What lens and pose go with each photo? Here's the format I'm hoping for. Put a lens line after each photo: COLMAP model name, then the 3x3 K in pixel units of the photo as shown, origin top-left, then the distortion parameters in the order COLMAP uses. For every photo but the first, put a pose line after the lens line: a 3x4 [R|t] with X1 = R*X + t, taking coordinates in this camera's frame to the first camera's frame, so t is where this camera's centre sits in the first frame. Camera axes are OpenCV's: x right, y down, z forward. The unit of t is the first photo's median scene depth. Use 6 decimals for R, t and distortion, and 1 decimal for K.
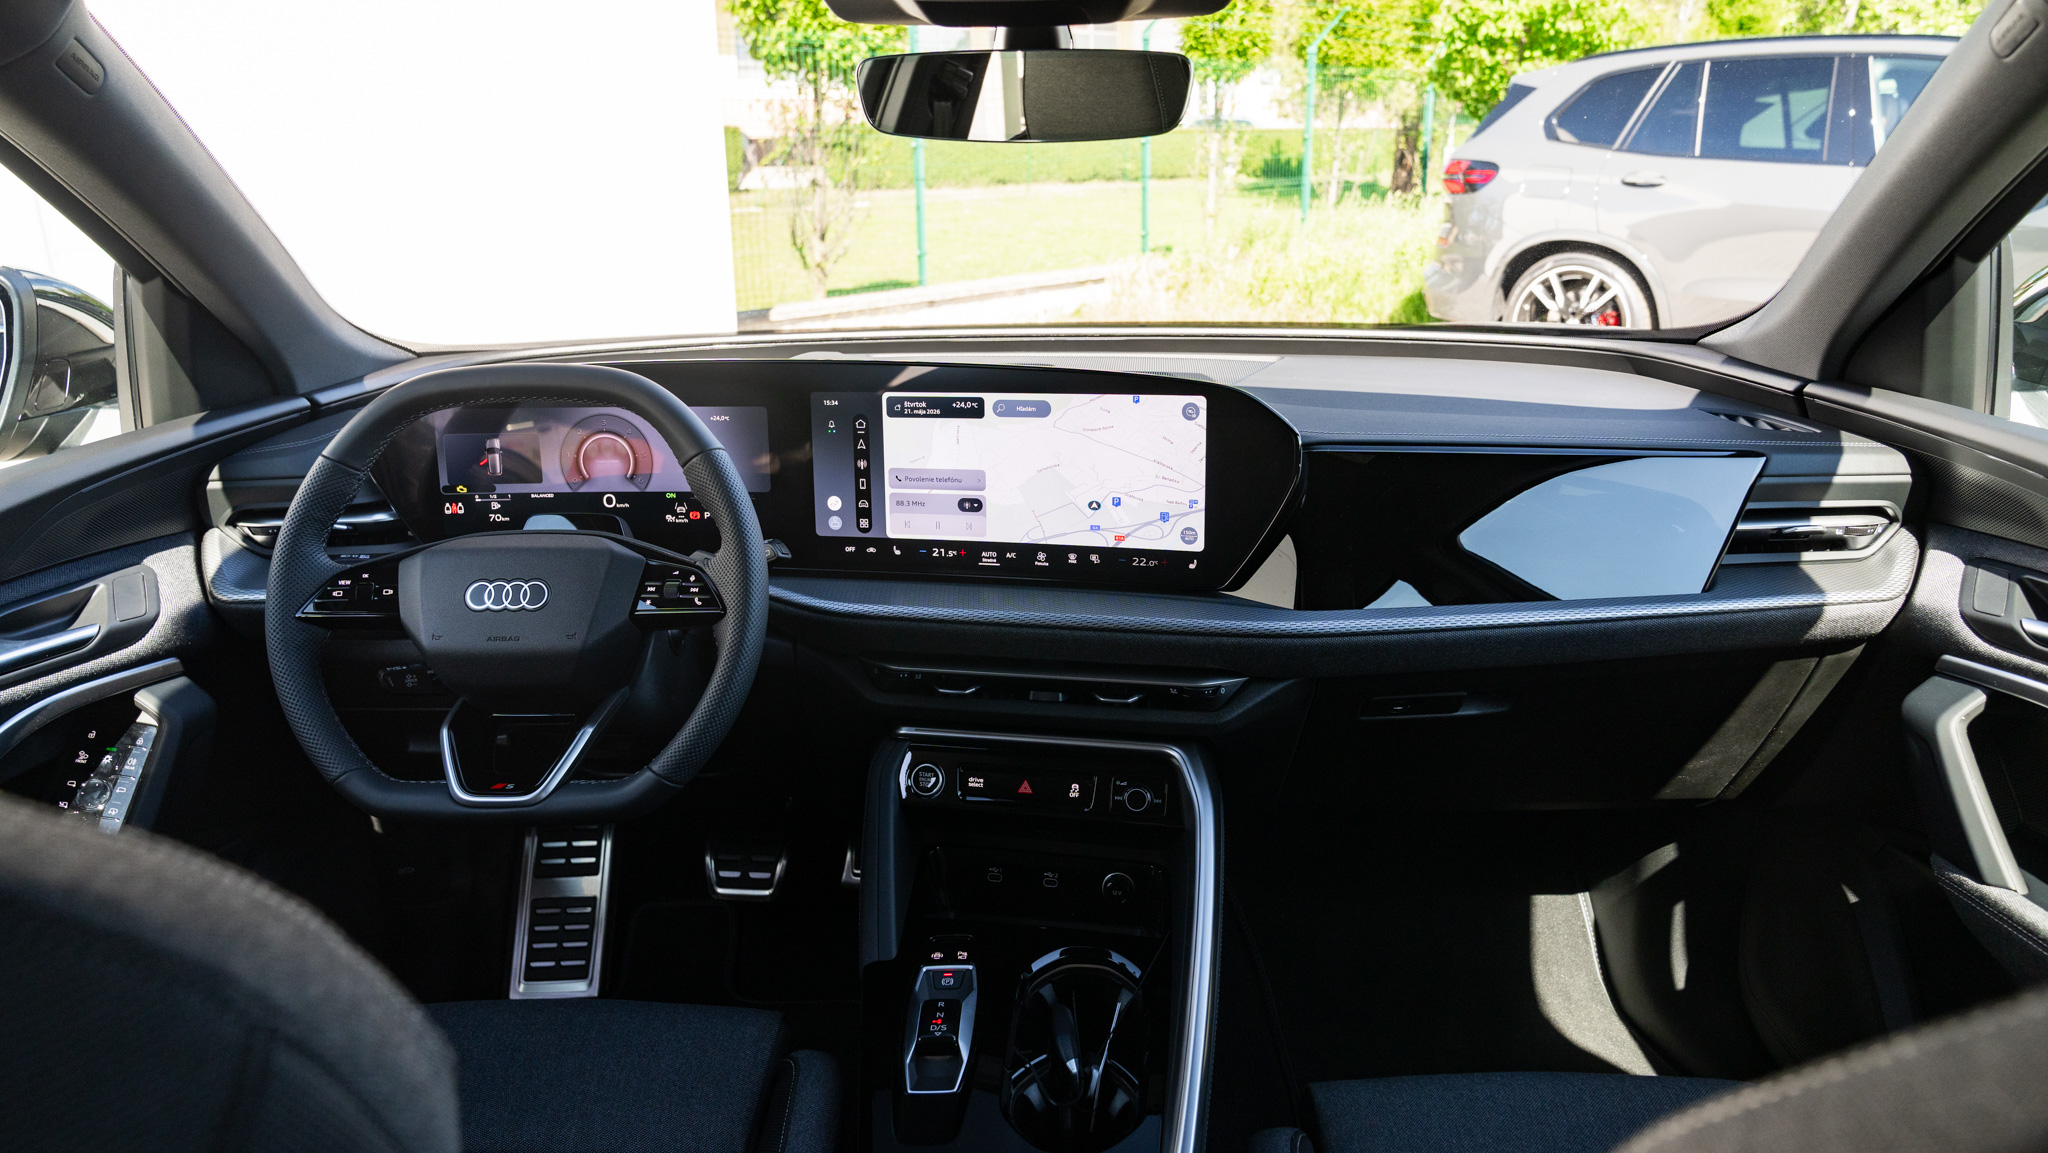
lens RADIAL K [[1401.3, 0, 1024.0], [0, 1401.3, 576.5], [0, 0, 1]] dist [-0.006387, 0.002190]
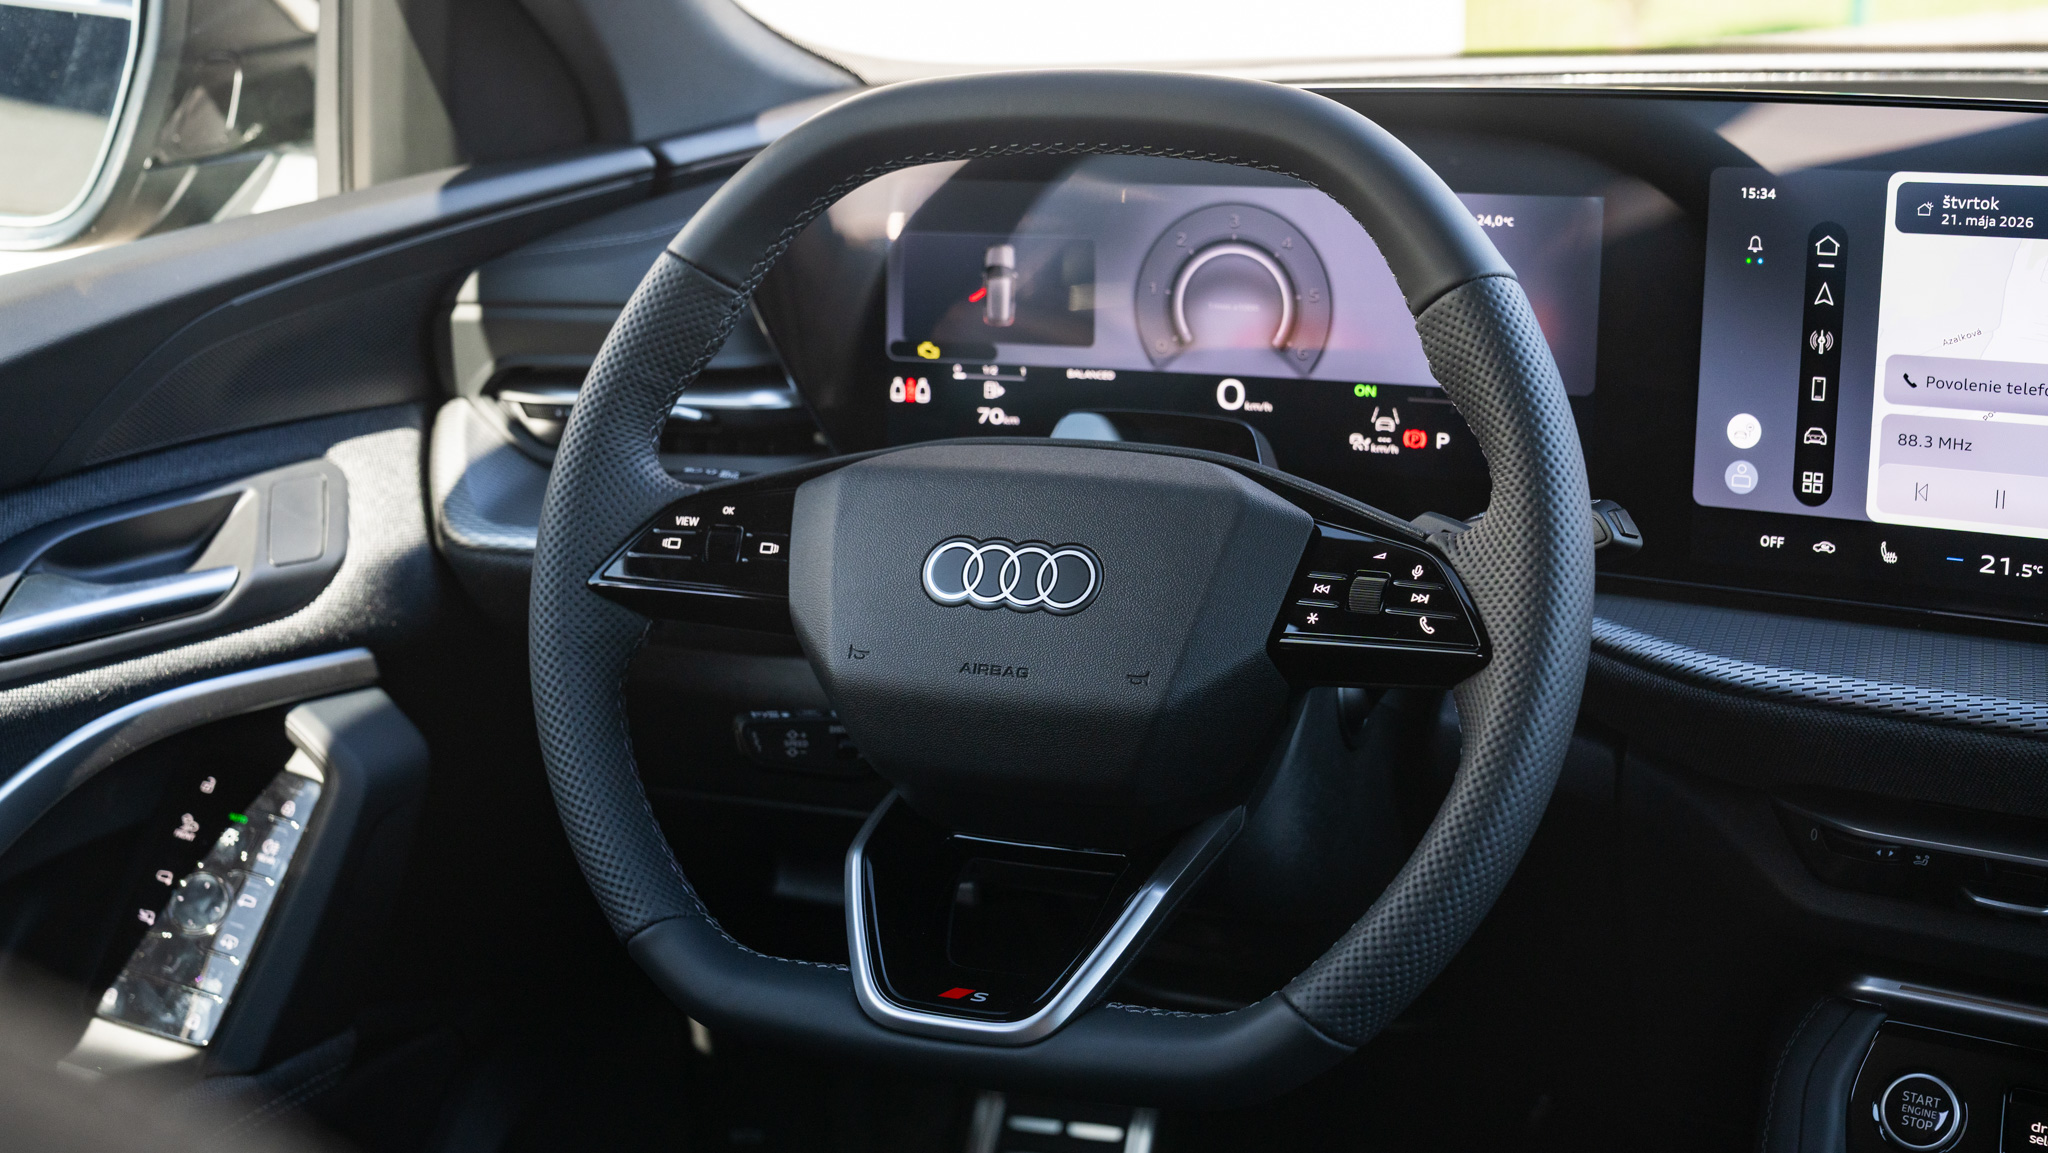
lens RADIAL K [[2839.0, 0, 988.8], [0, 2839.0, 582.8], [0, 0, 1]] dist [-0.011378, 0.074951]
pose [[0.937782, 0.082852, -0.337194, -0.058226], [-0.088338, 0.996090, -0.000931, 0.015204], [0.335798, 0.030660, 0.941435, 0.118508]]
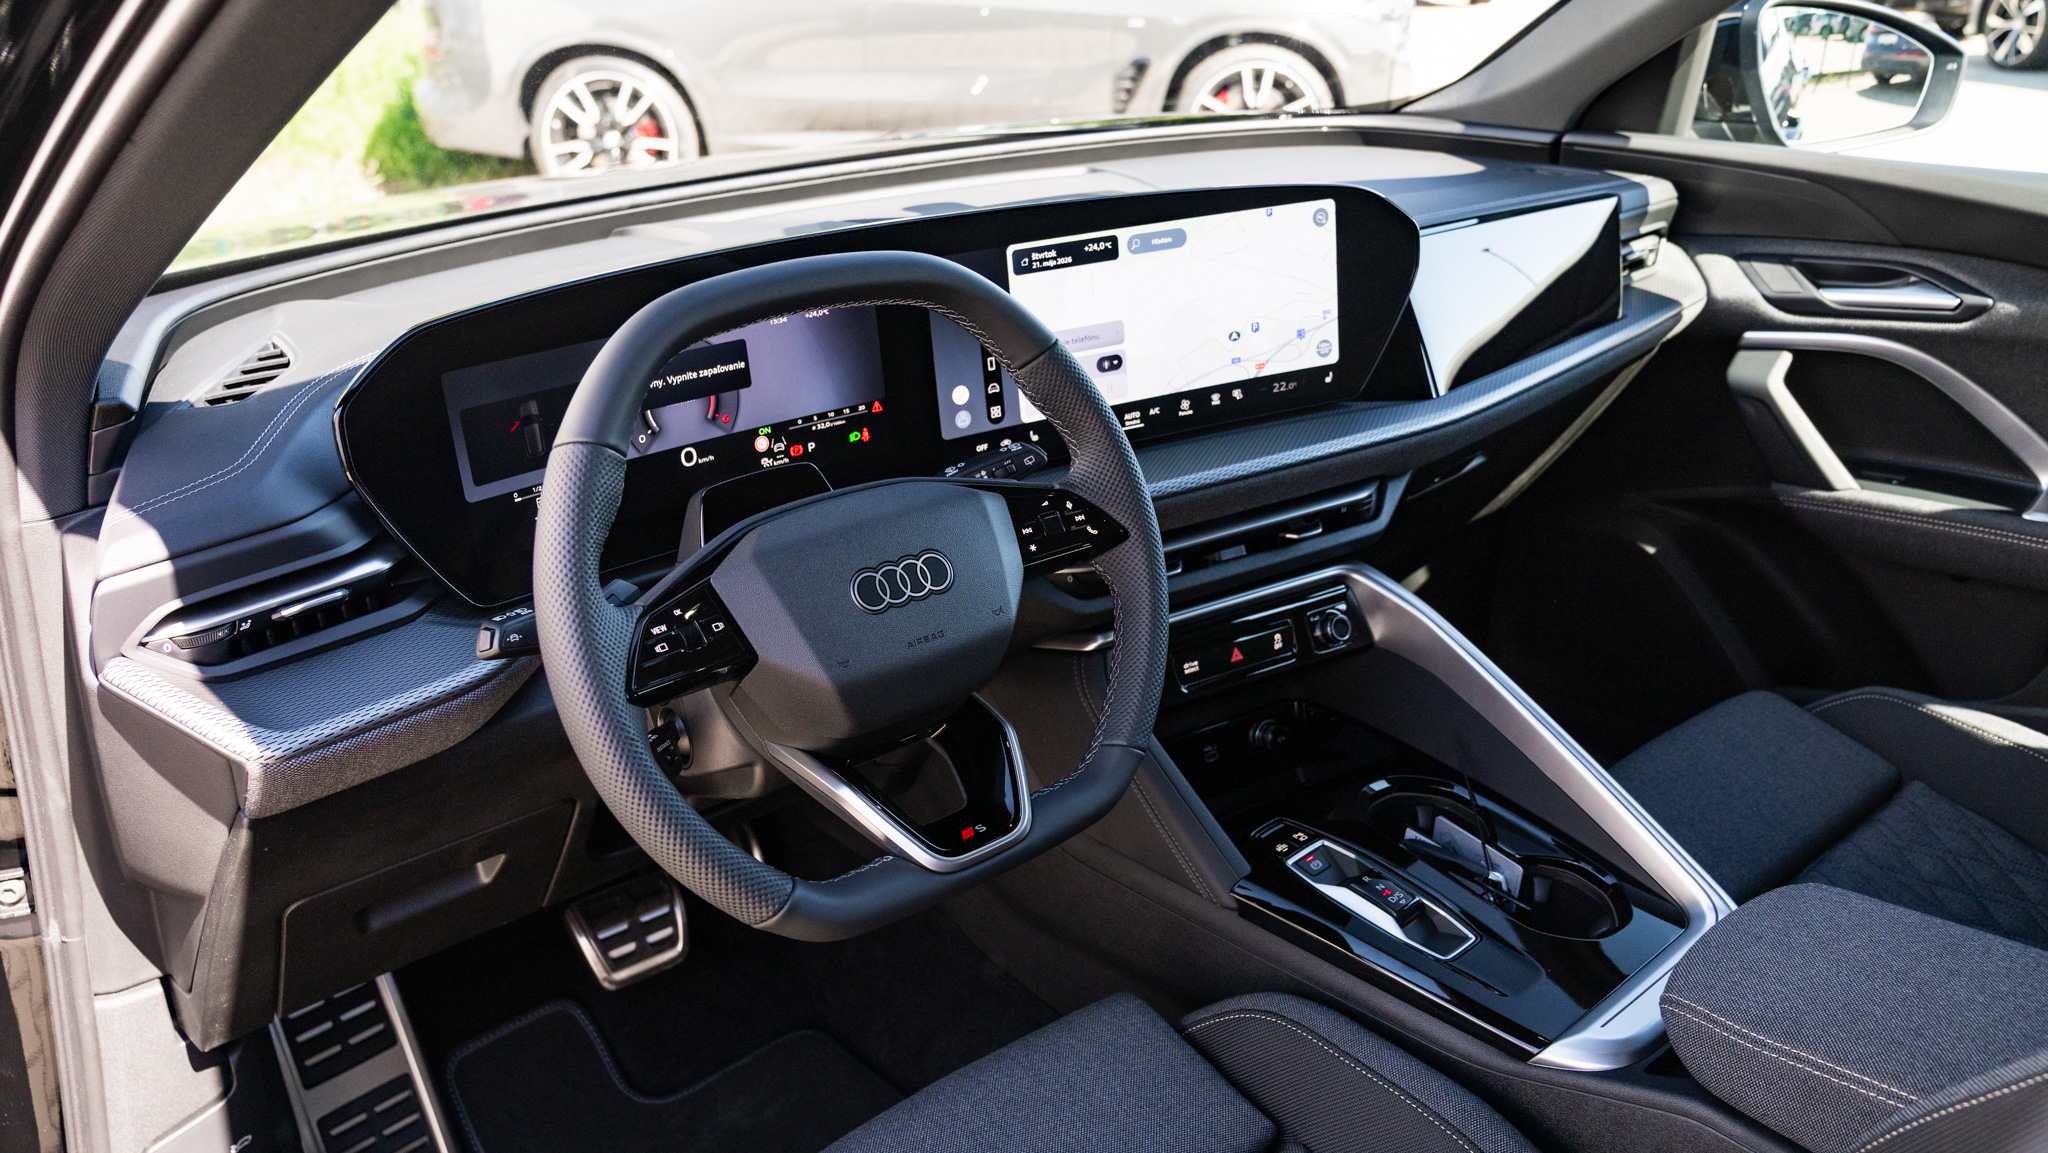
lens RADIAL K [[1599.5, 0, 1024.0], [0, 1599.5, 576.5], [0, 0, 1]] dist [-0.006543, -0.002072]
pose [[0.724198, -0.265548, 0.636413, -0.743613], [0.212241, 0.963916, 0.160683, -0.094878], [-0.656118, 0.018706, 0.754427, 0.301542]]
